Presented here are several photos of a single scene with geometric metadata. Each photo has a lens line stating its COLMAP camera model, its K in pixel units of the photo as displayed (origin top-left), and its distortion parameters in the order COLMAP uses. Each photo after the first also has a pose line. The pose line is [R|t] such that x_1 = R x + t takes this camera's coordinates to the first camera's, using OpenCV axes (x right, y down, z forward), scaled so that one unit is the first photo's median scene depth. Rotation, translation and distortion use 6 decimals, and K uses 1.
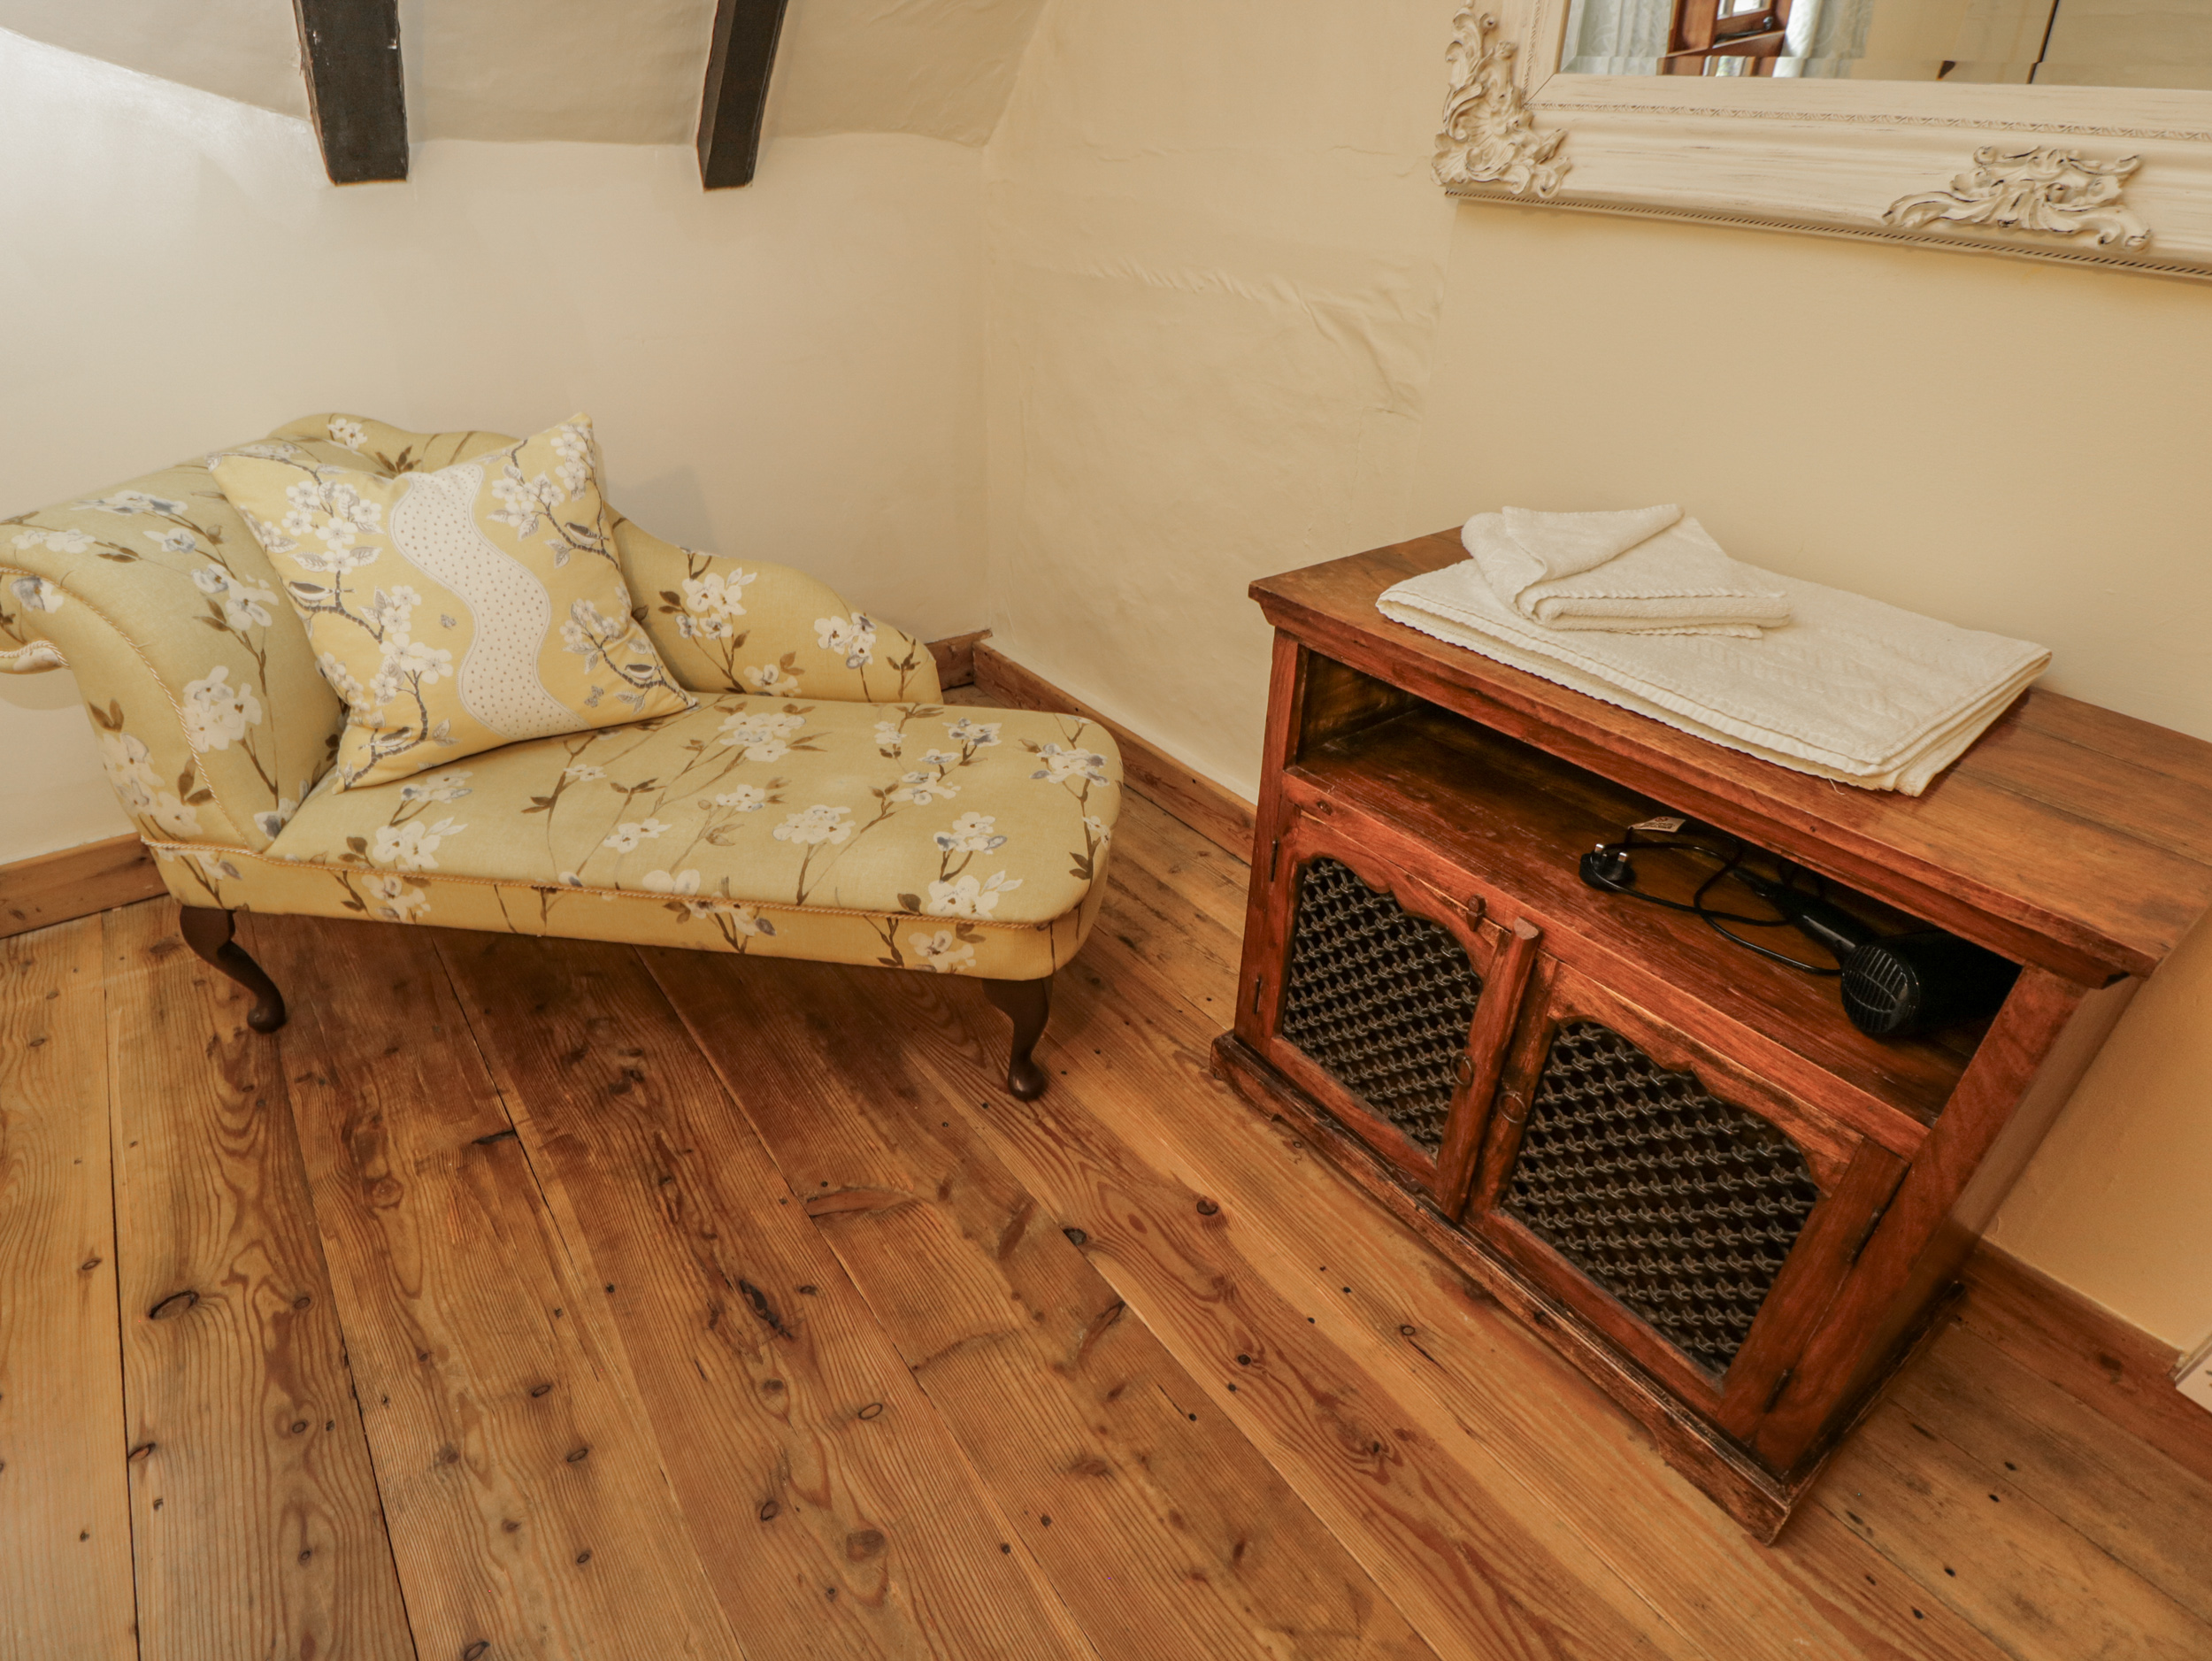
lens RADIAL K [[1149.9, 0, 1109.6], [0, 1149.9, 833.3], [0, 0, 1]] dist [-0.002961, -0.012203]
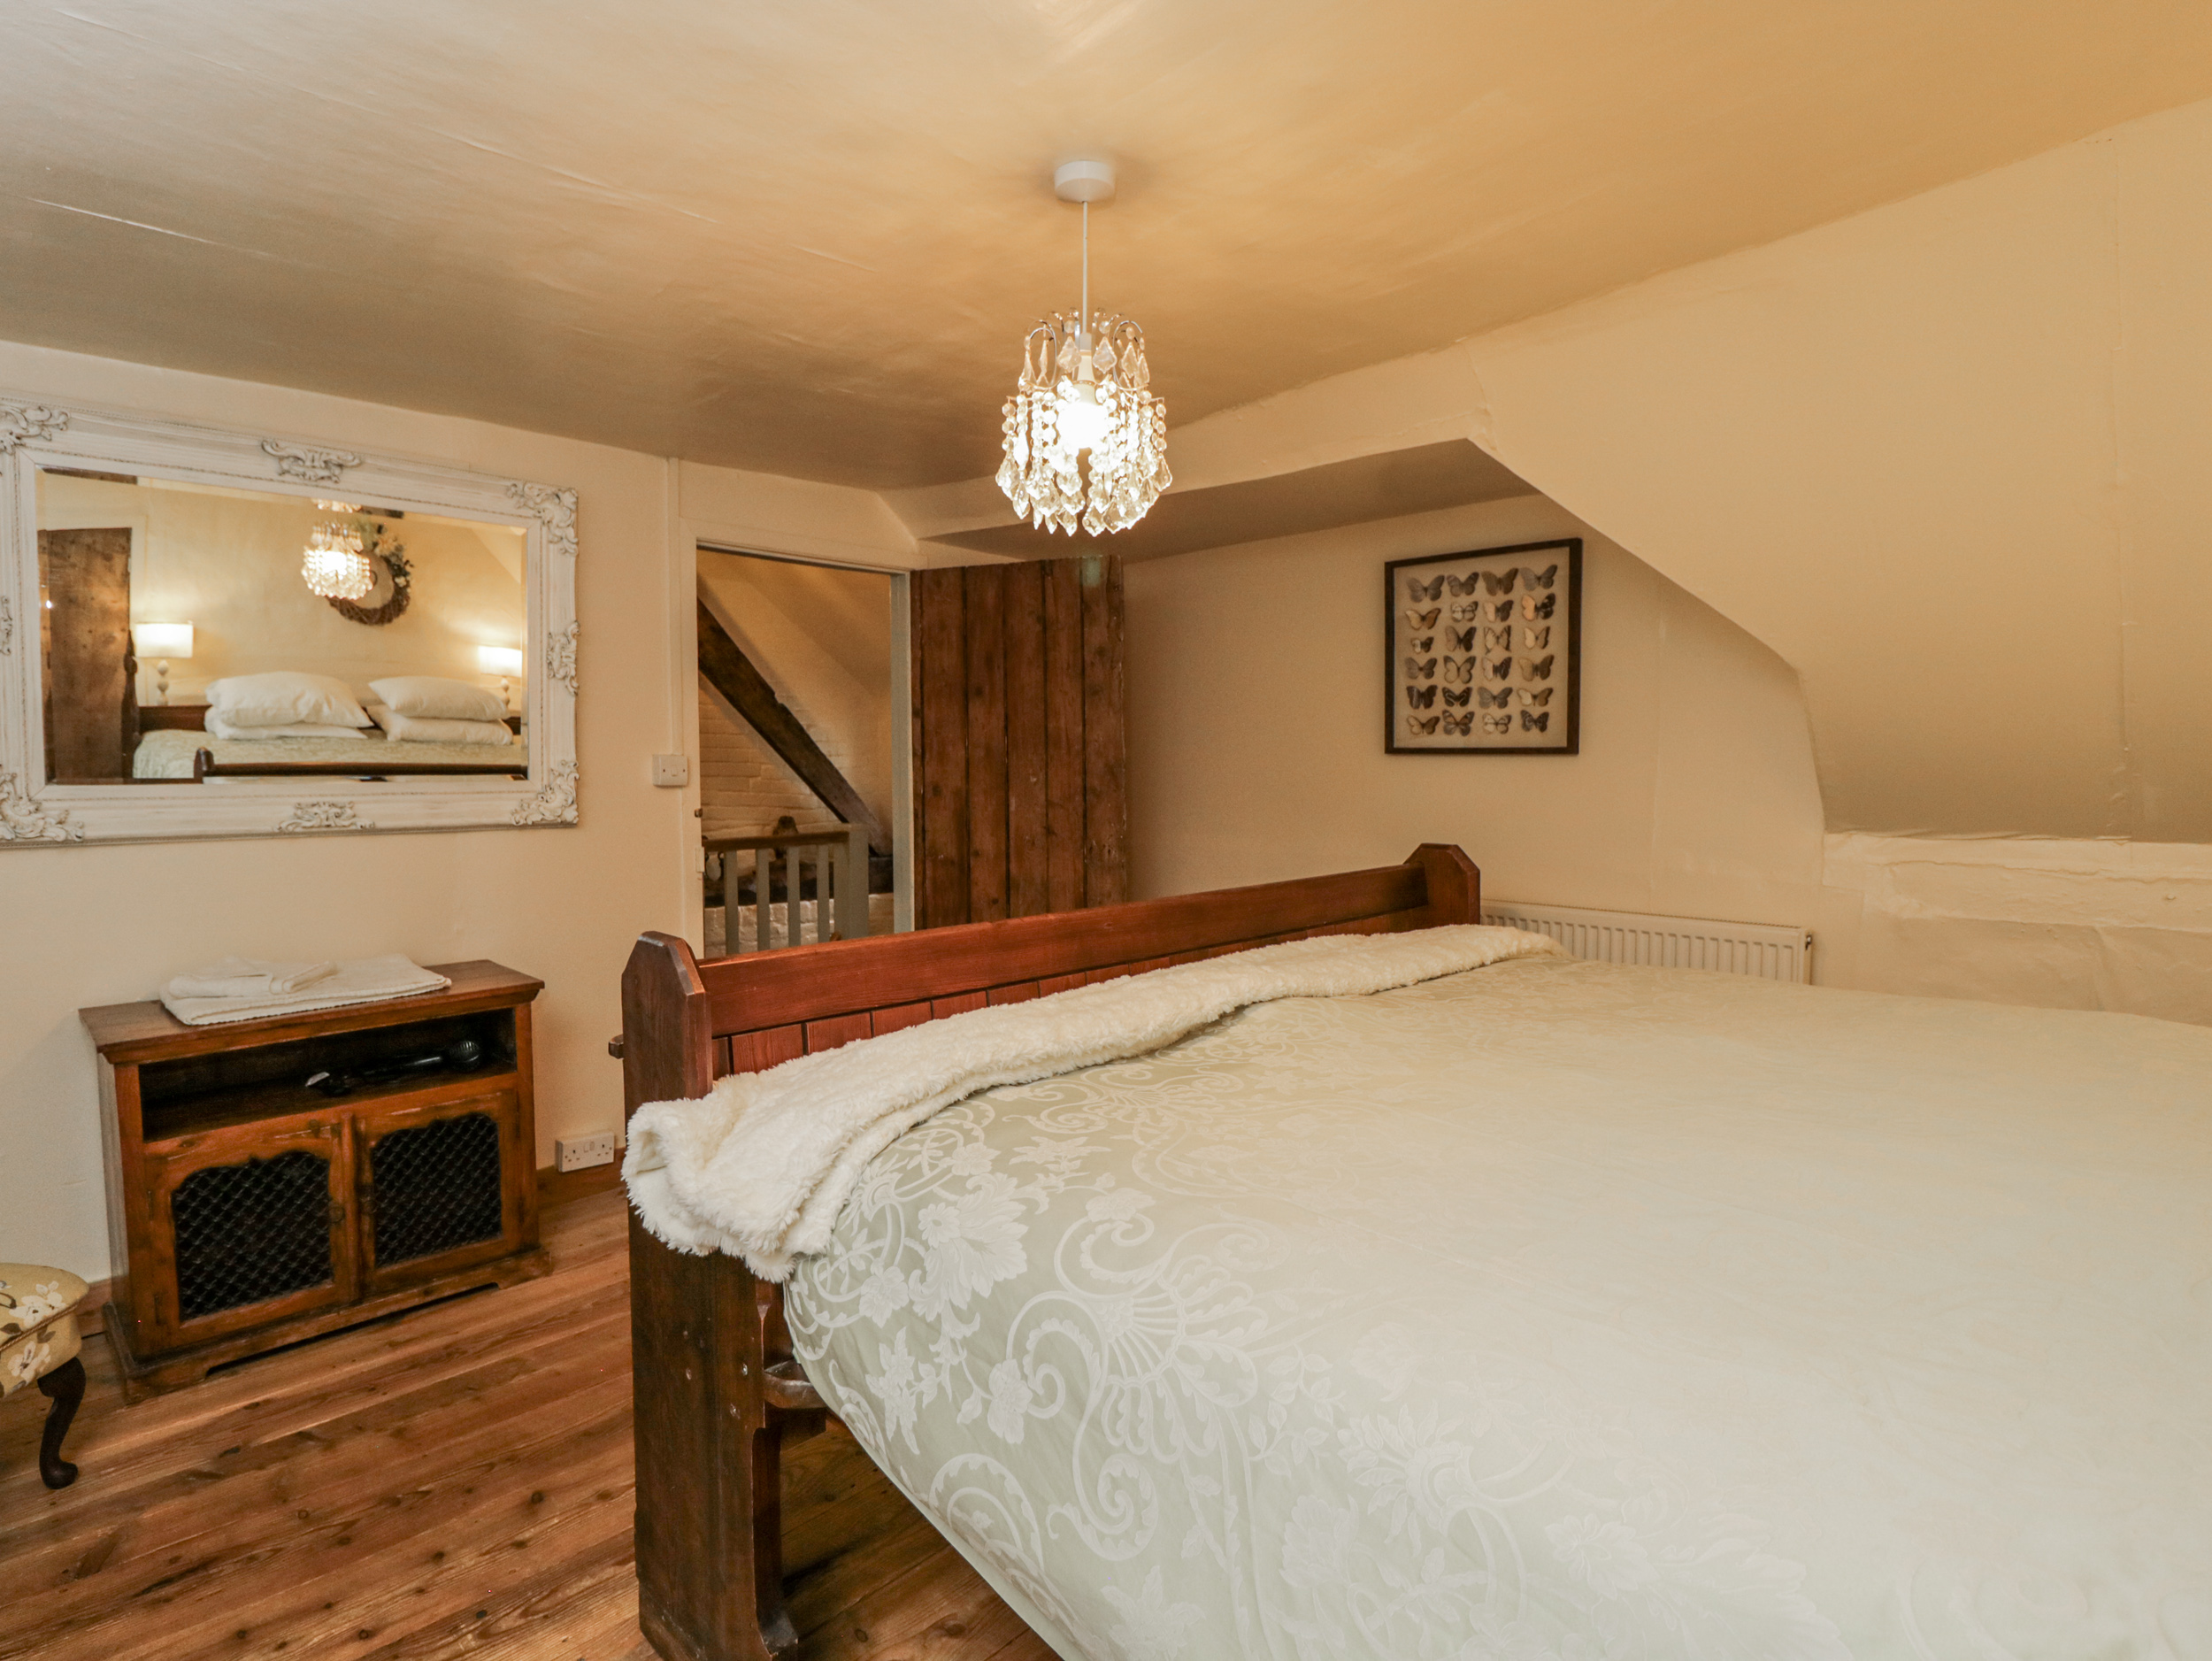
lens RADIAL K [[1149.9, 0, 1099.8], [0, 1149.9, 819.3], [0, 0, 1]] dist [-0.002961, -0.012203]
pose [[-0.151569, -0.077260, 0.985423, -1.566905], [0.523555, 0.839331, 0.146334, 0.033385], [-0.838402, 0.538103, -0.086767, -0.265731]]
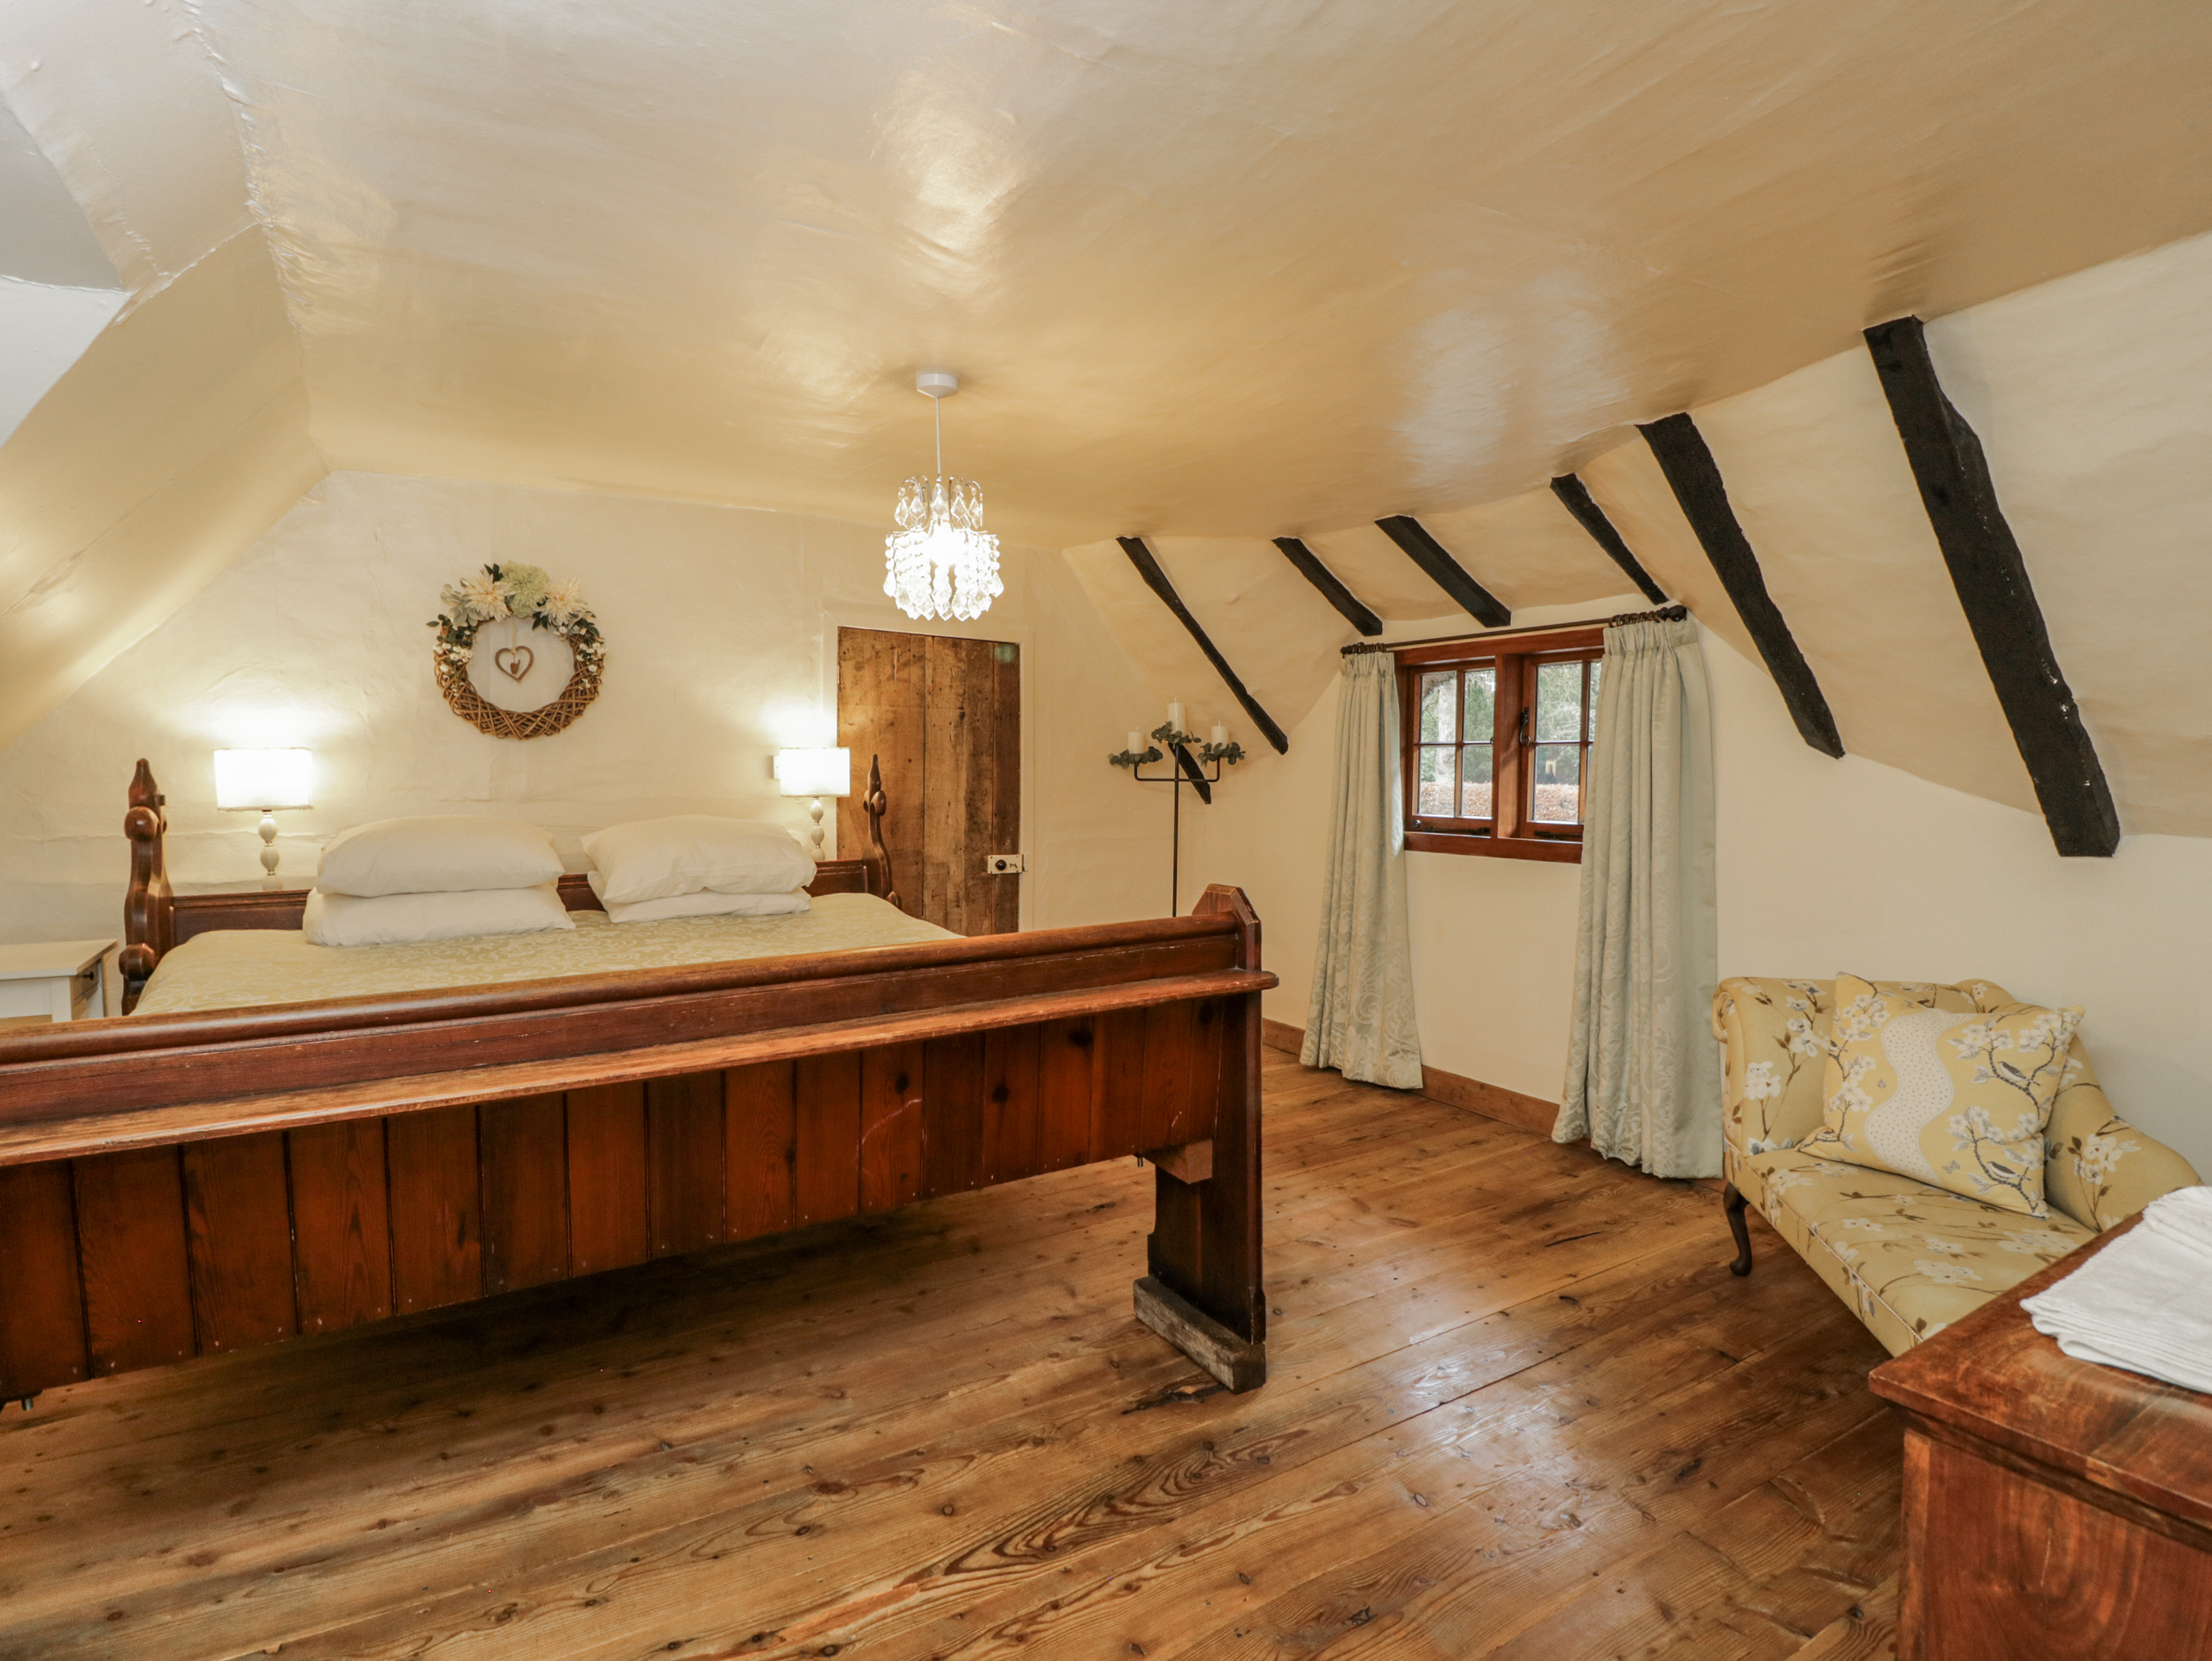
lens RADIAL K [[1149.9, 0, 1104.1], [0, 1149.9, 834.6], [0, 0, 1]] dist [-0.002961, -0.012203]
pose [[-0.091722, 0.037224, -0.995089, 1.210710], [-0.516927, 0.852327, 0.079532, -0.042507], [0.851101, 0.521683, -0.058935, -0.058263]]
